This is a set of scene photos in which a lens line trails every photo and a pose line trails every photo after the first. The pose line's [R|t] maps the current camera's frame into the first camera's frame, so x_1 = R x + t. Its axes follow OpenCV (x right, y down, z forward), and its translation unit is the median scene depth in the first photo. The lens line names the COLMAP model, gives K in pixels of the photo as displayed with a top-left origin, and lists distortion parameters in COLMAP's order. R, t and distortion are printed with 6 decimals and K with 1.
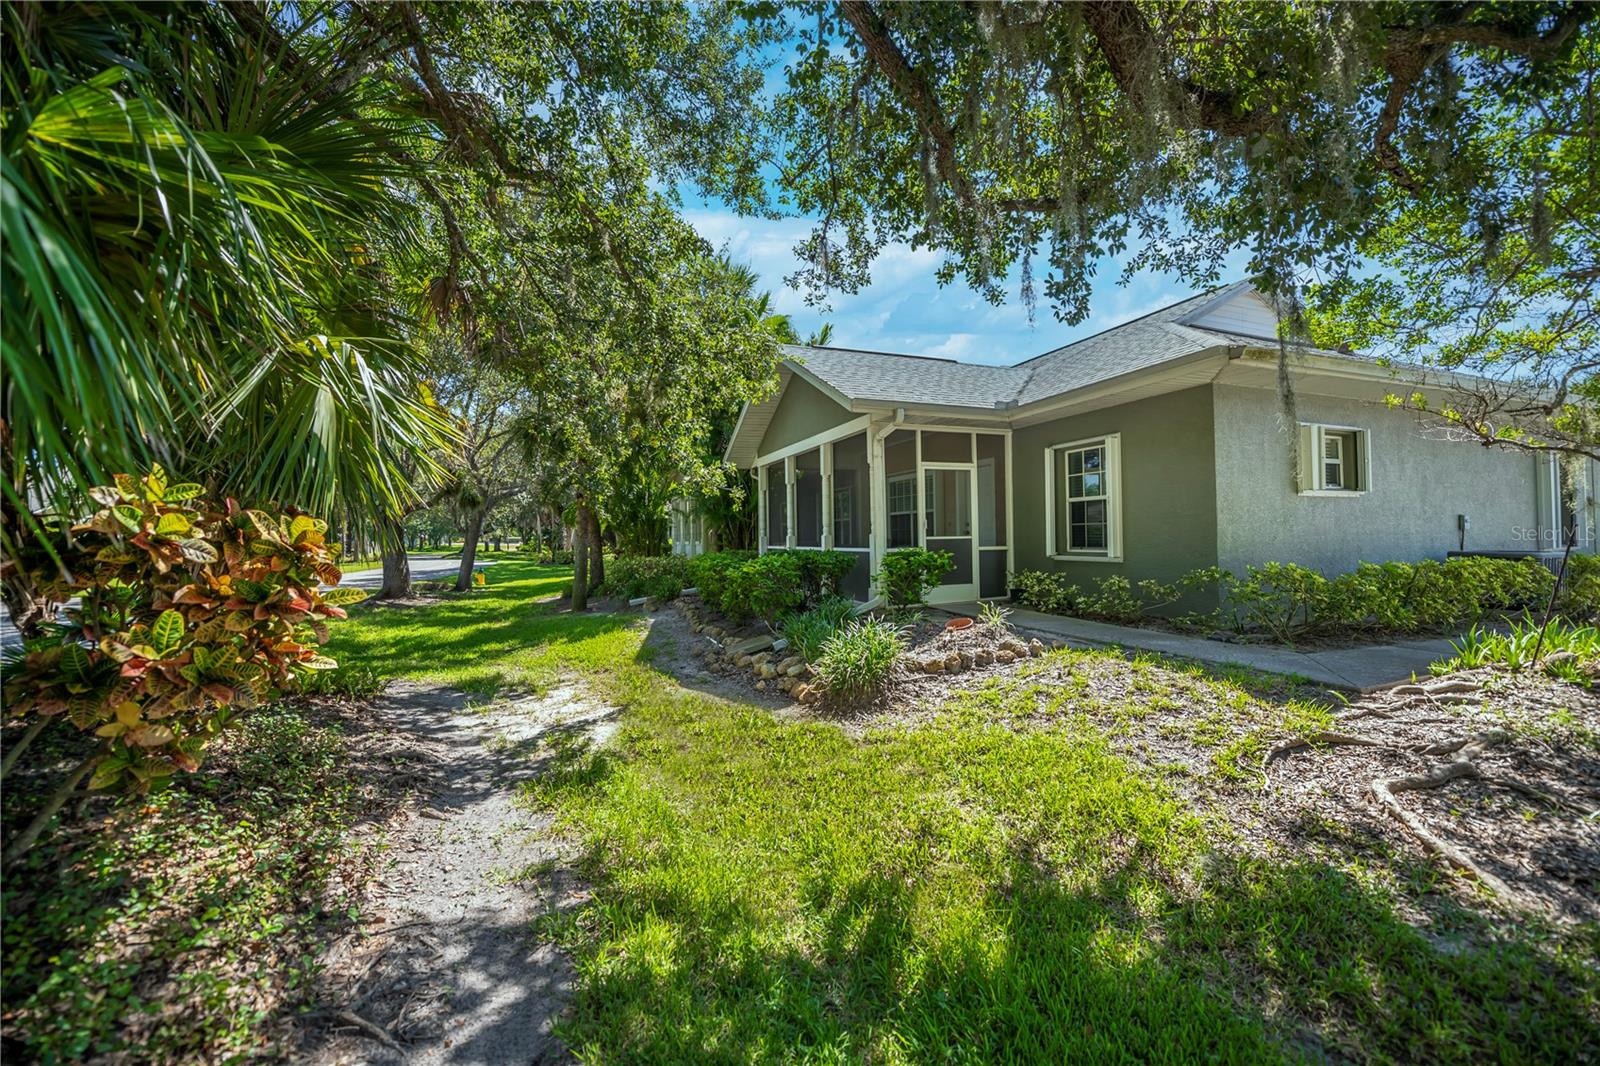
lens RADIAL K [[635.1, 0, 800.5], [0, 635.1, 518.5], [0, 0, 1]] dist [0.000379, -0.004511]
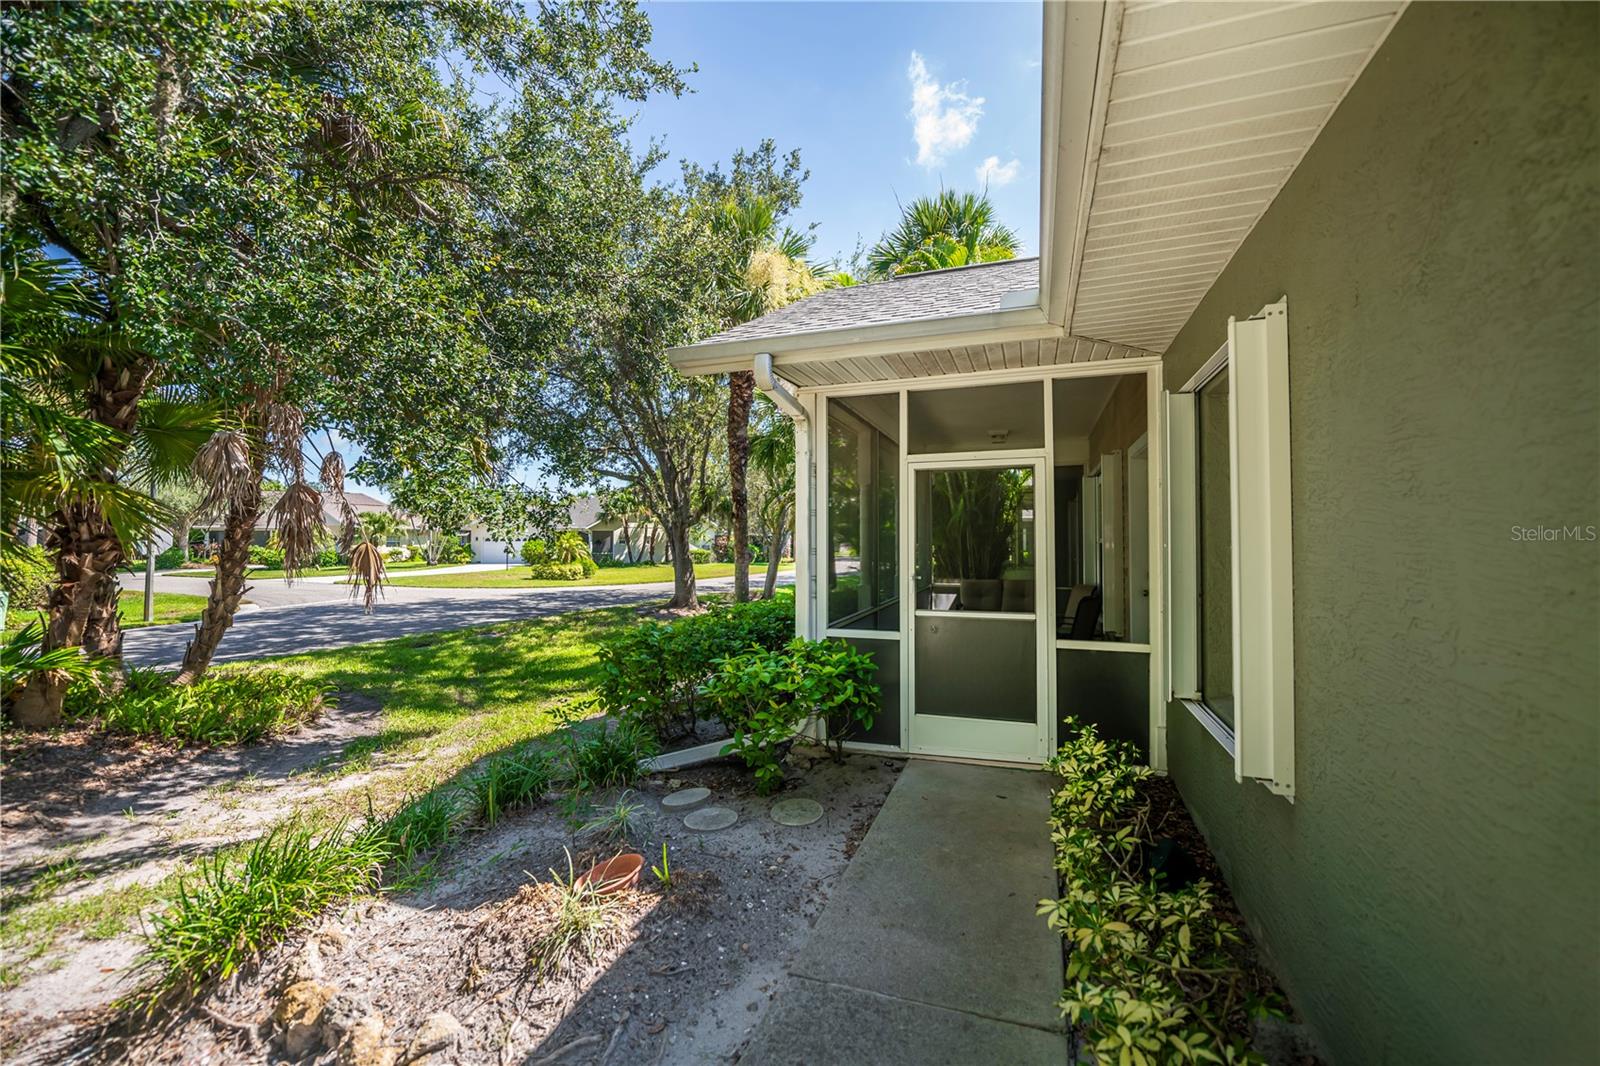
lens RADIAL K [[635.1, 0, 800.5], [0, 635.1, 518.5], [0, 0, 1]] dist [0.000379, -0.004511]
pose [[0.753252, -0.013389, -0.657596, 0.491502], [0.012058, 0.999906, -0.006547, -0.041505], [0.657622, -0.002998, 0.753342, 0.629650]]
